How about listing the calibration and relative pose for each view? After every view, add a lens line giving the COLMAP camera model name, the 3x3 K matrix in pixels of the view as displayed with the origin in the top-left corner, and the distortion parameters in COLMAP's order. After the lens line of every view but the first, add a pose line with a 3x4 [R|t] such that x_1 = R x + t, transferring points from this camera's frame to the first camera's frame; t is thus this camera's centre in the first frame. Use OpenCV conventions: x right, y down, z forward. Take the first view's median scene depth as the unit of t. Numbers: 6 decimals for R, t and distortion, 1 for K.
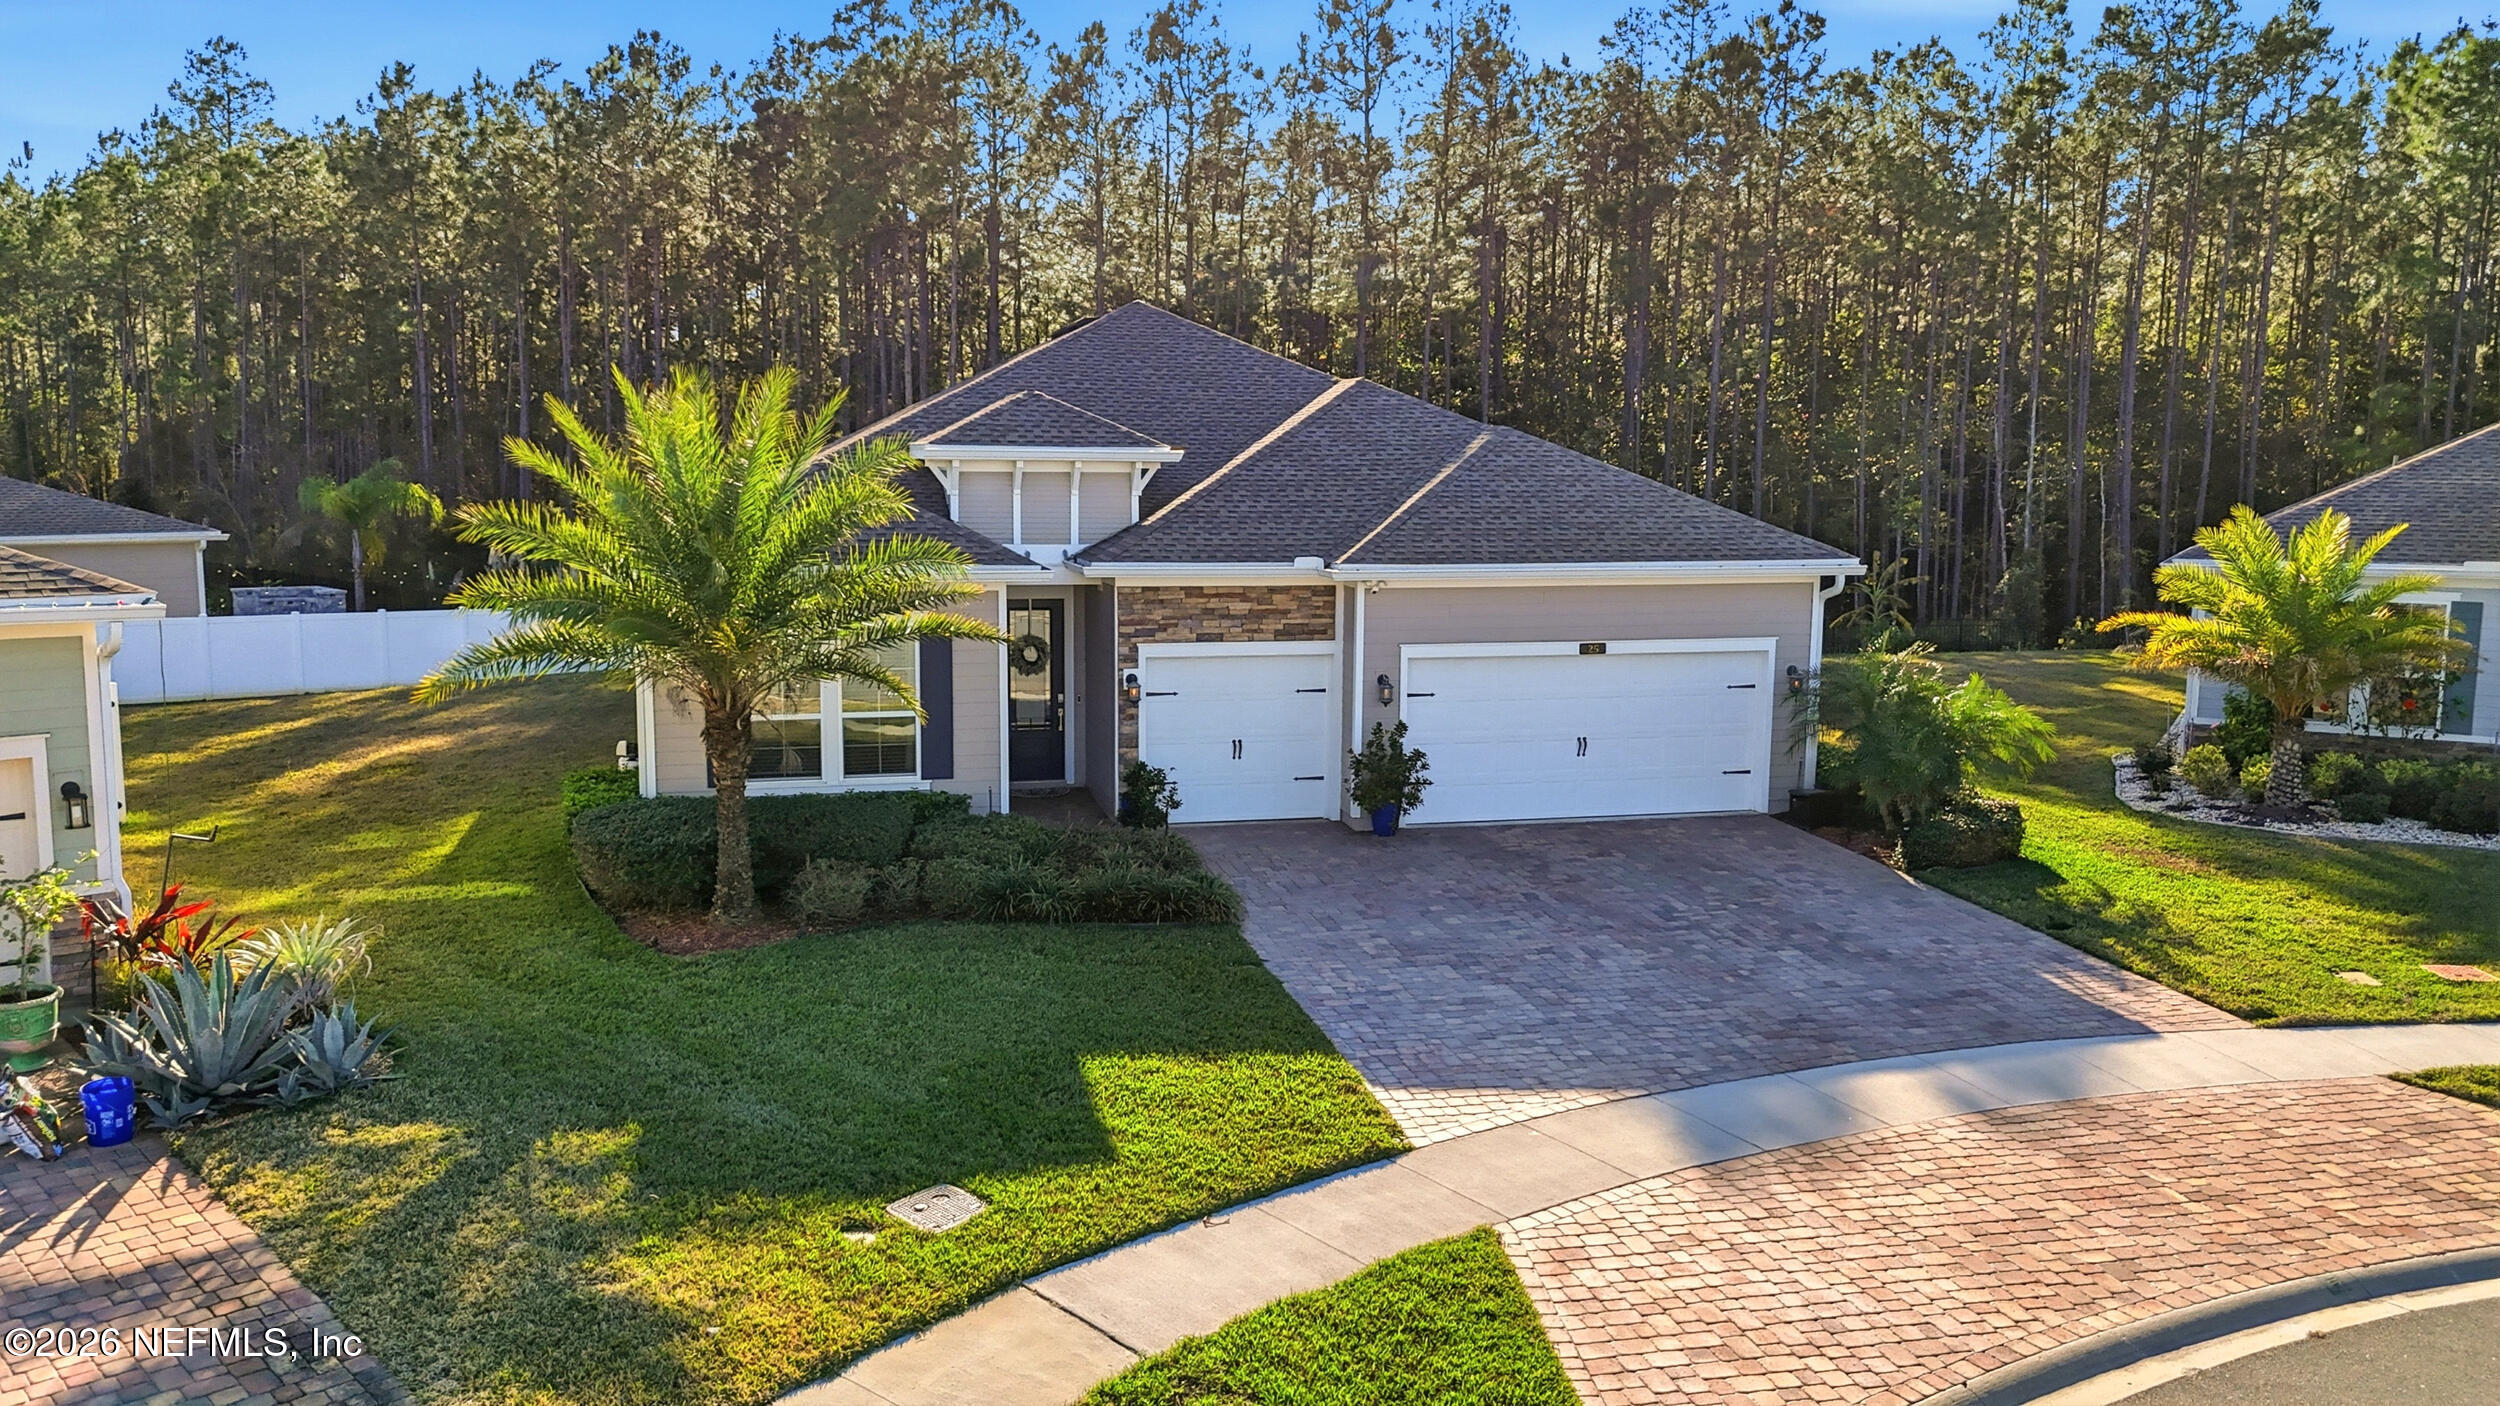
lens RADIAL K [[1869.8, 0, 1259.7], [0, 1869.8, 694.1], [0, 0, 1]] dist [0.059374, -0.053051]
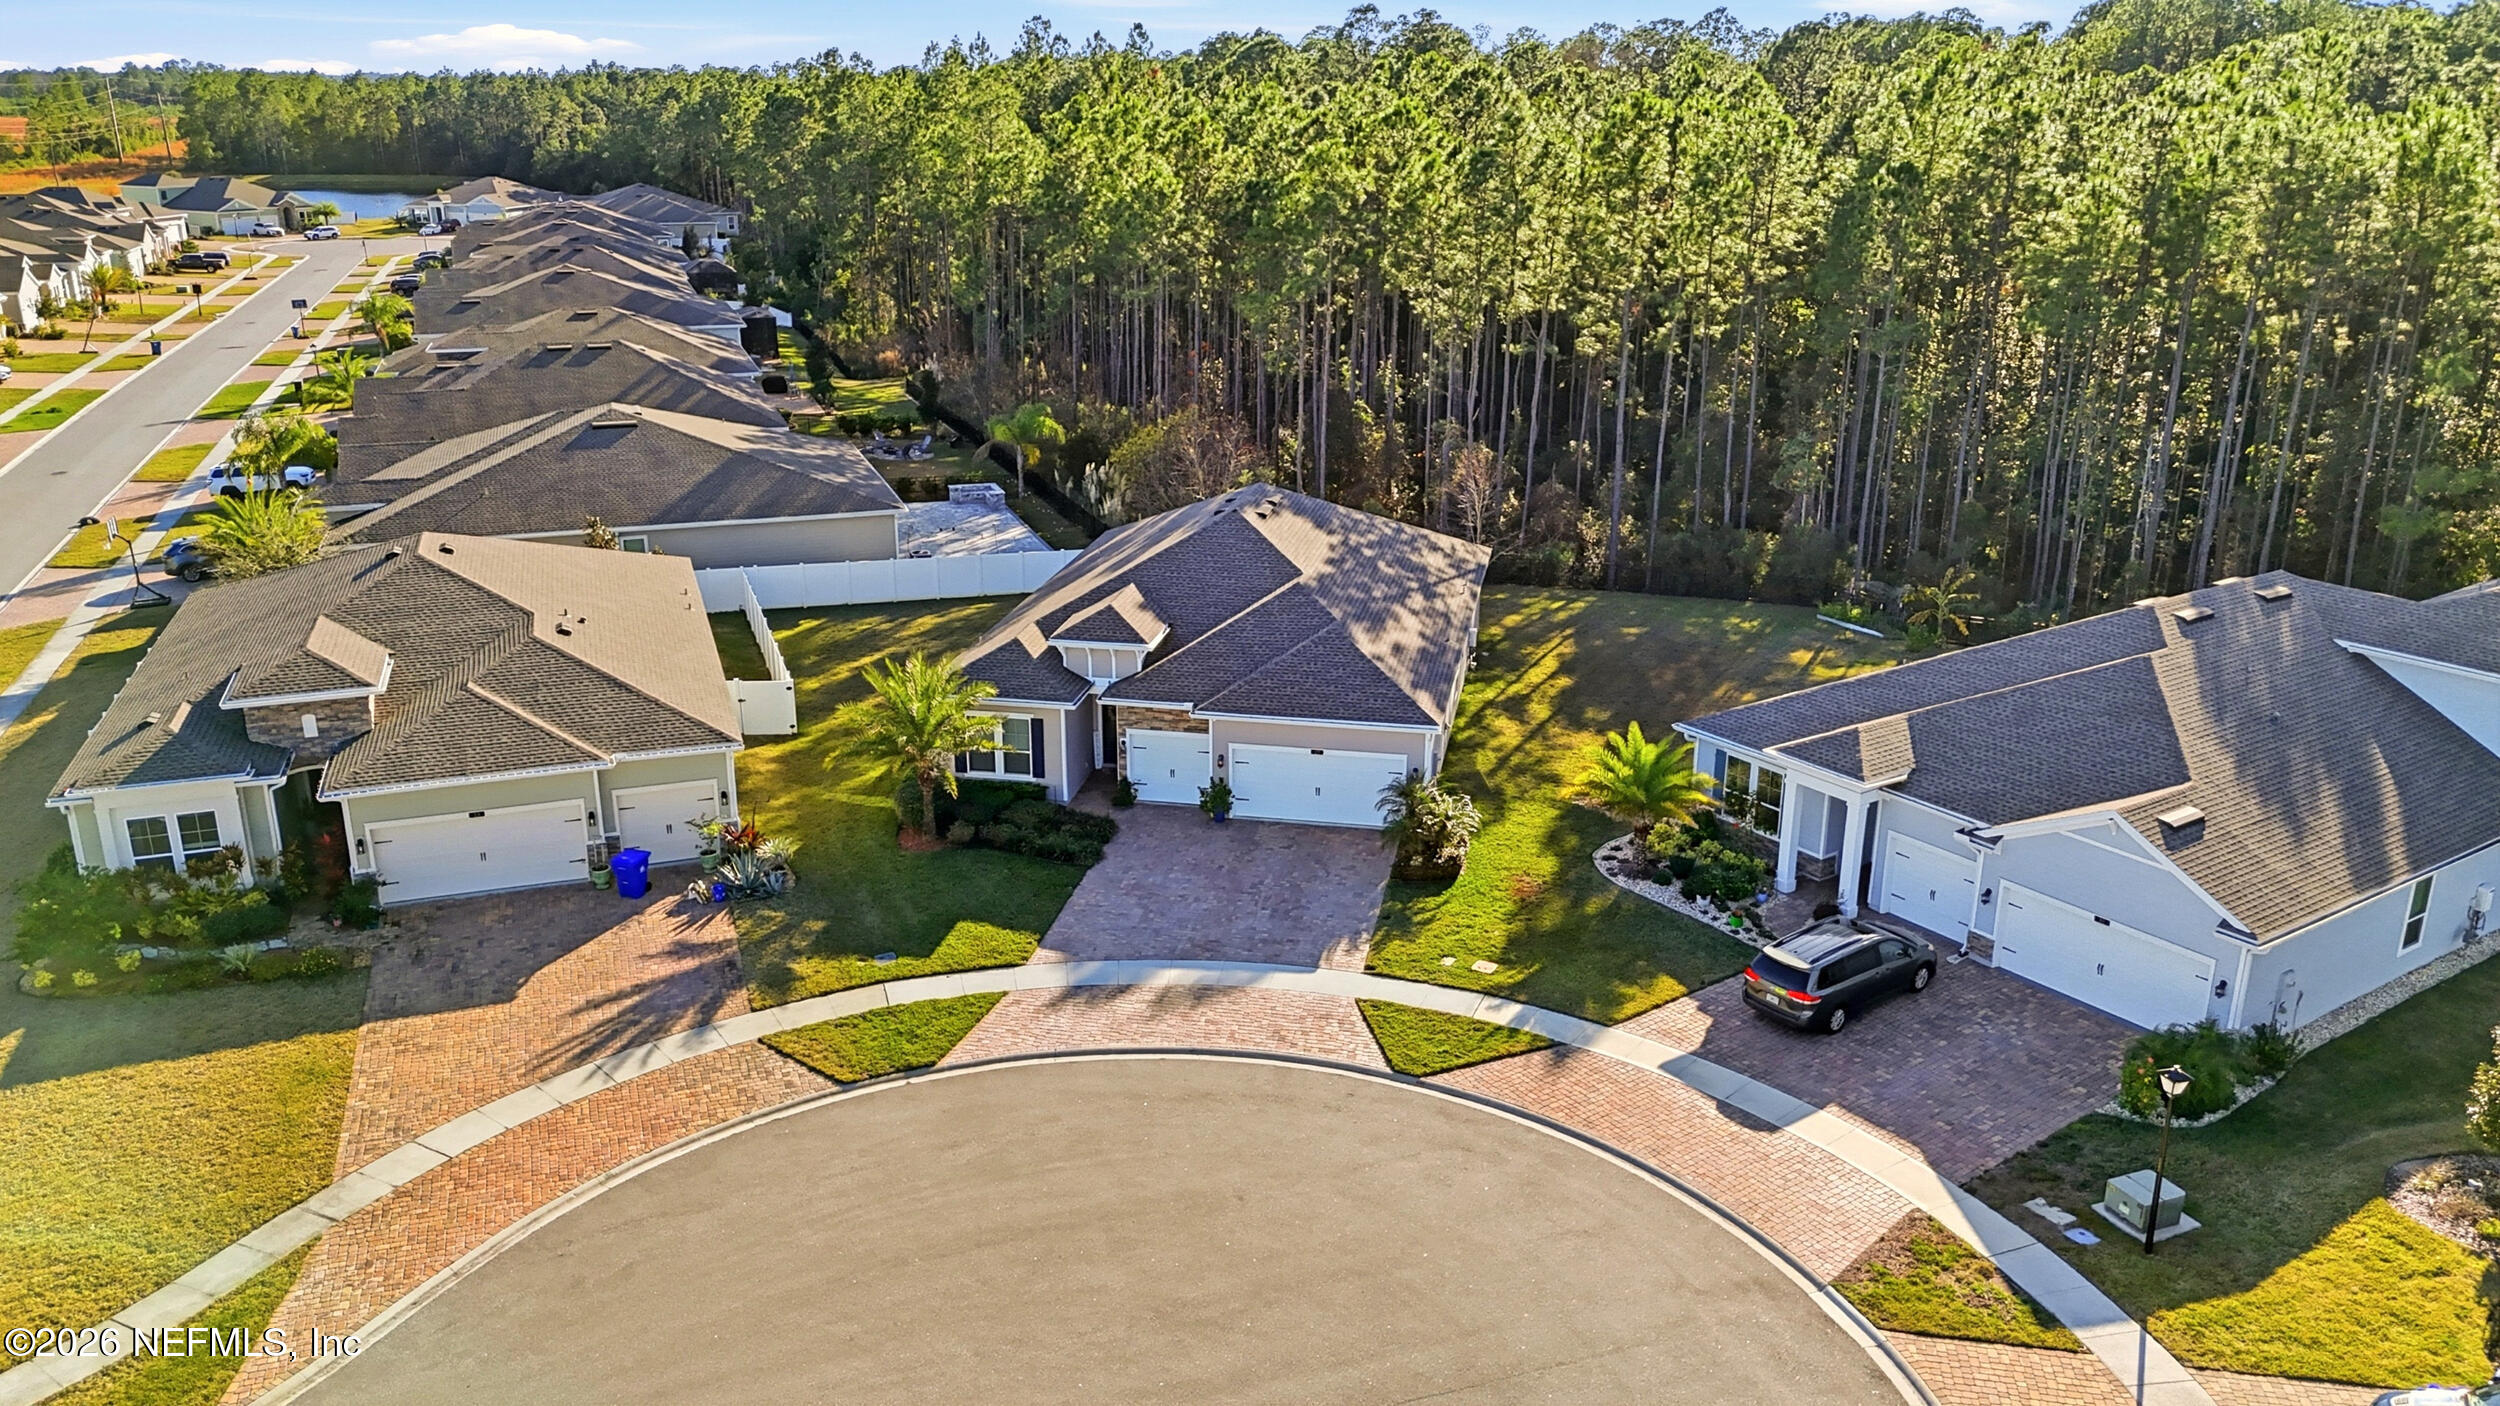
lens RADIAL K [[1869.8, 0, 1257.5], [0, 1869.8, 703.3], [0, 0, 1]] dist [0.059374, -0.053051]
pose [[0.903413, 0.130133, -0.408547, 1.221373], [-0.048958, 0.977907, 0.203229, -0.637469], [0.425968, -0.163598, 0.889824, -1.207310]]
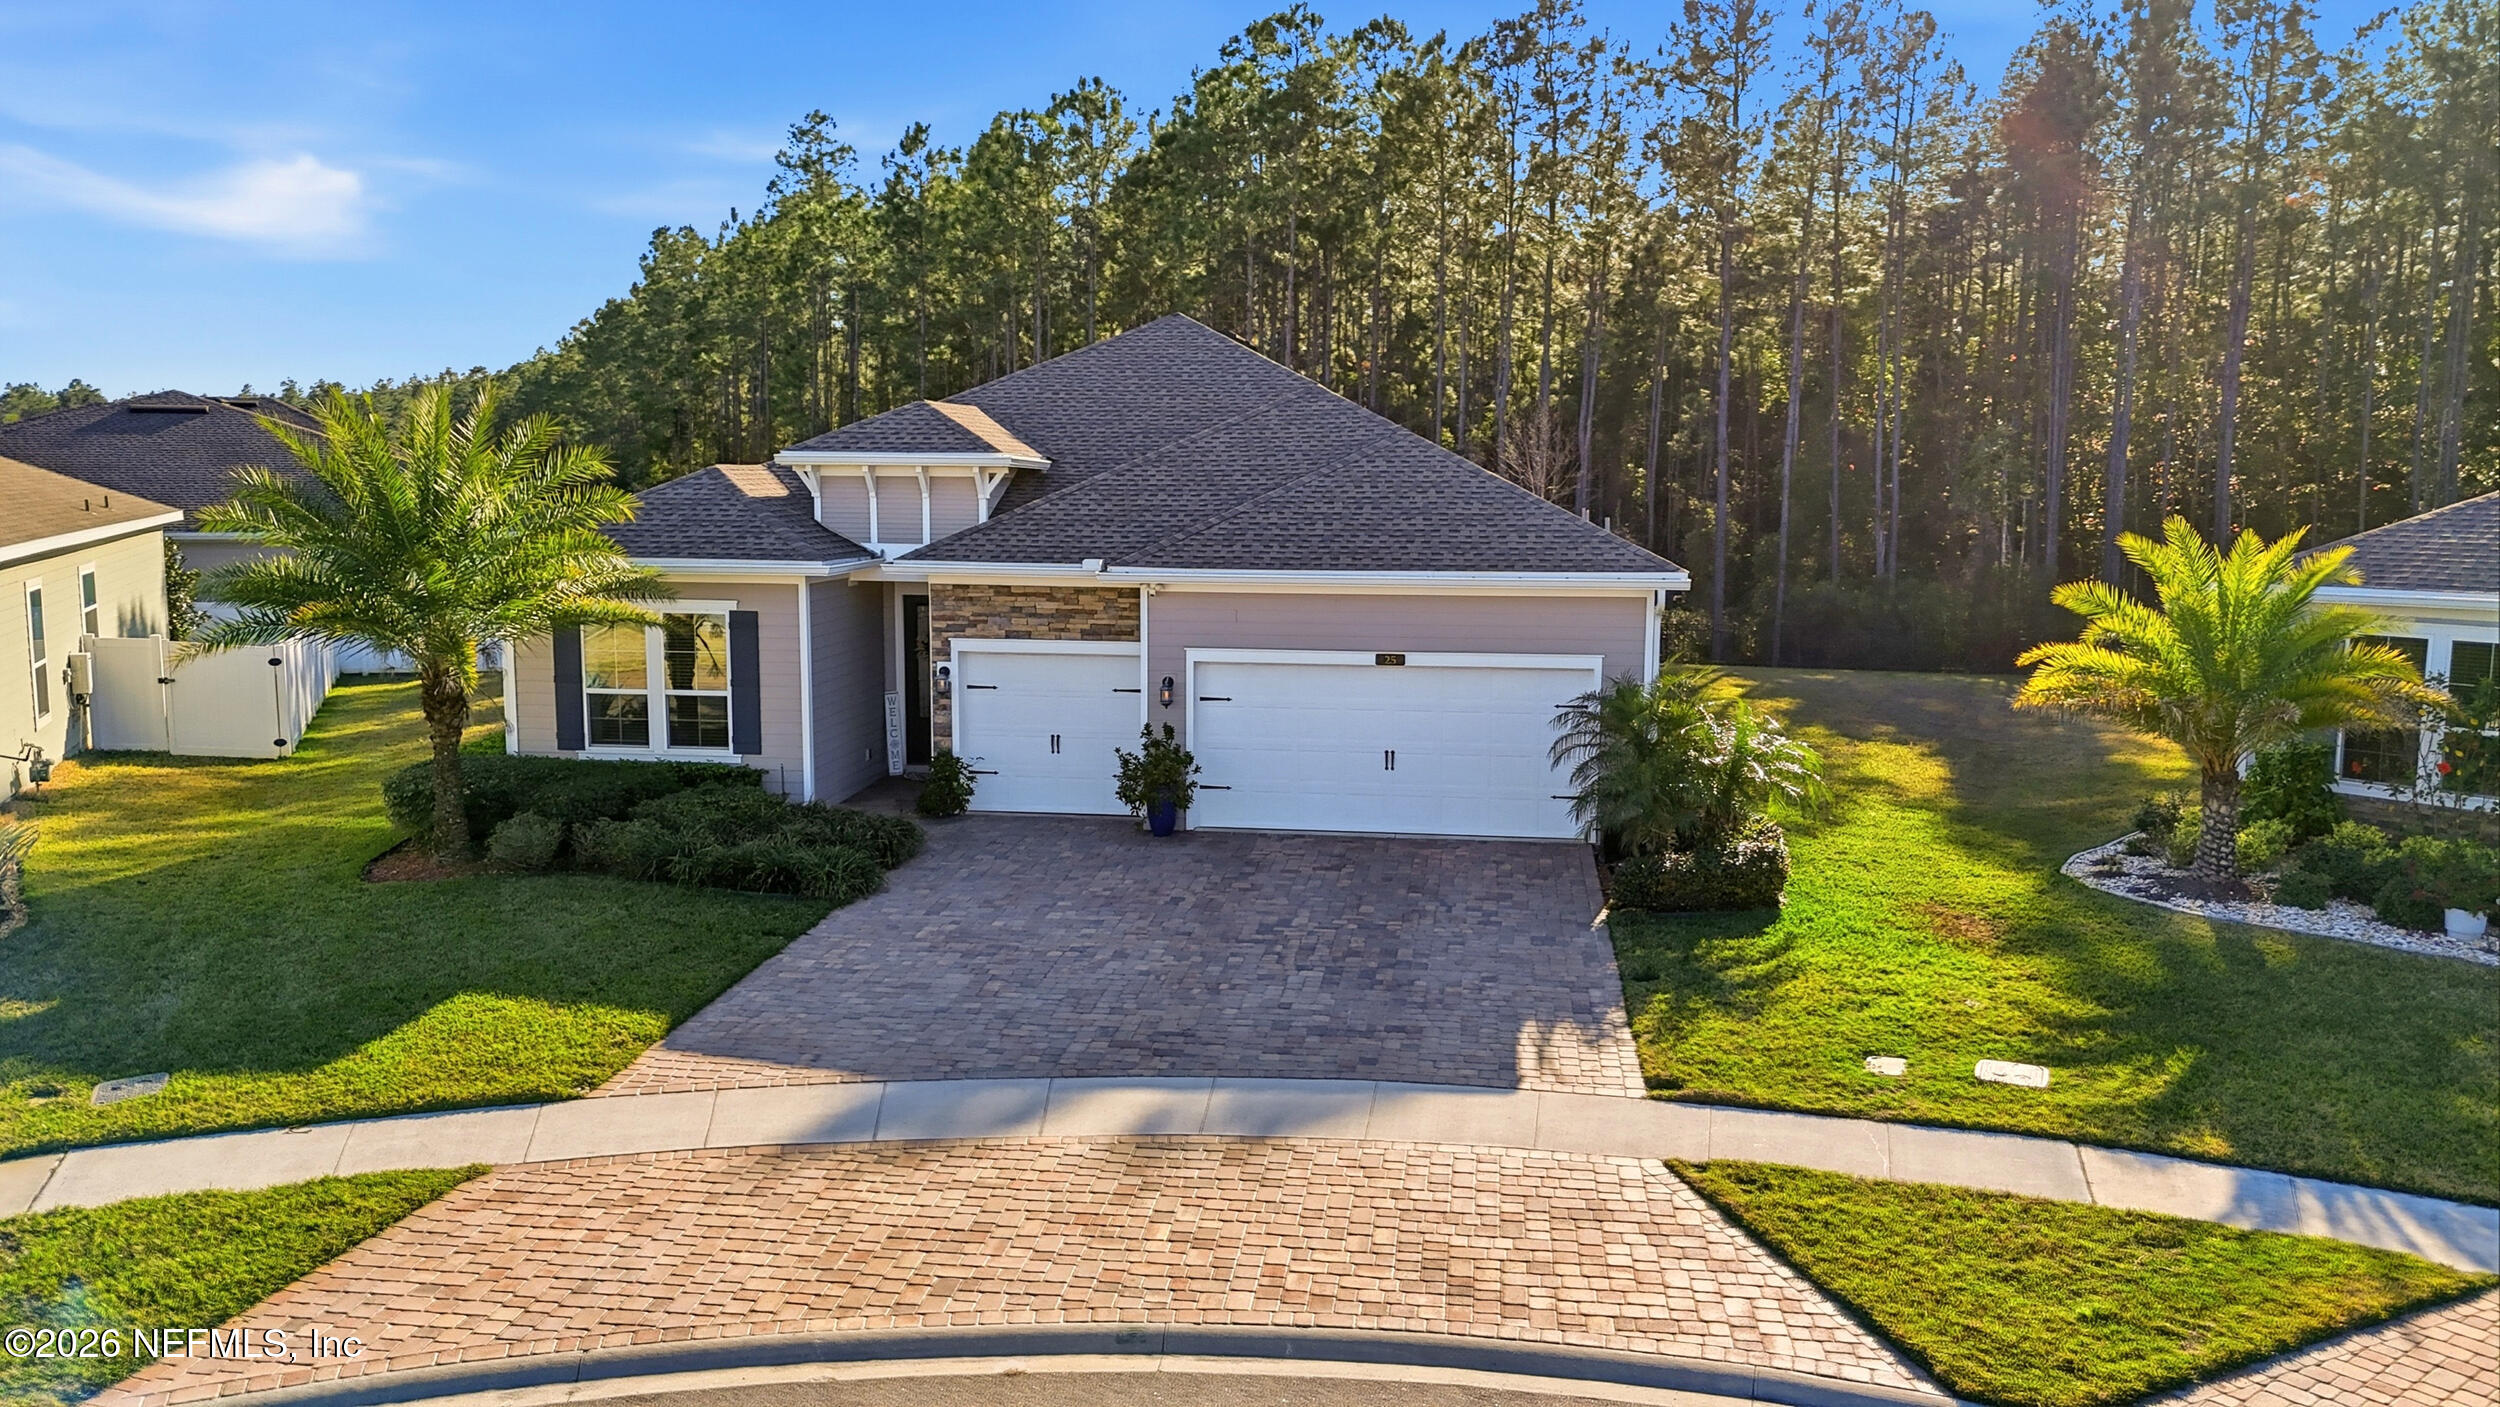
lens RADIAL K [[1869.8, 0, 1260.7], [0, 1869.8, 702.8], [0, 0, 1]] dist [0.059374, -0.053051]
pose [[0.929366, 0.044596, -0.366455, 0.565473], [-0.045298, 0.998951, 0.006687, -0.006421], [0.366369, 0.010385, 0.930412, 0.090294]]
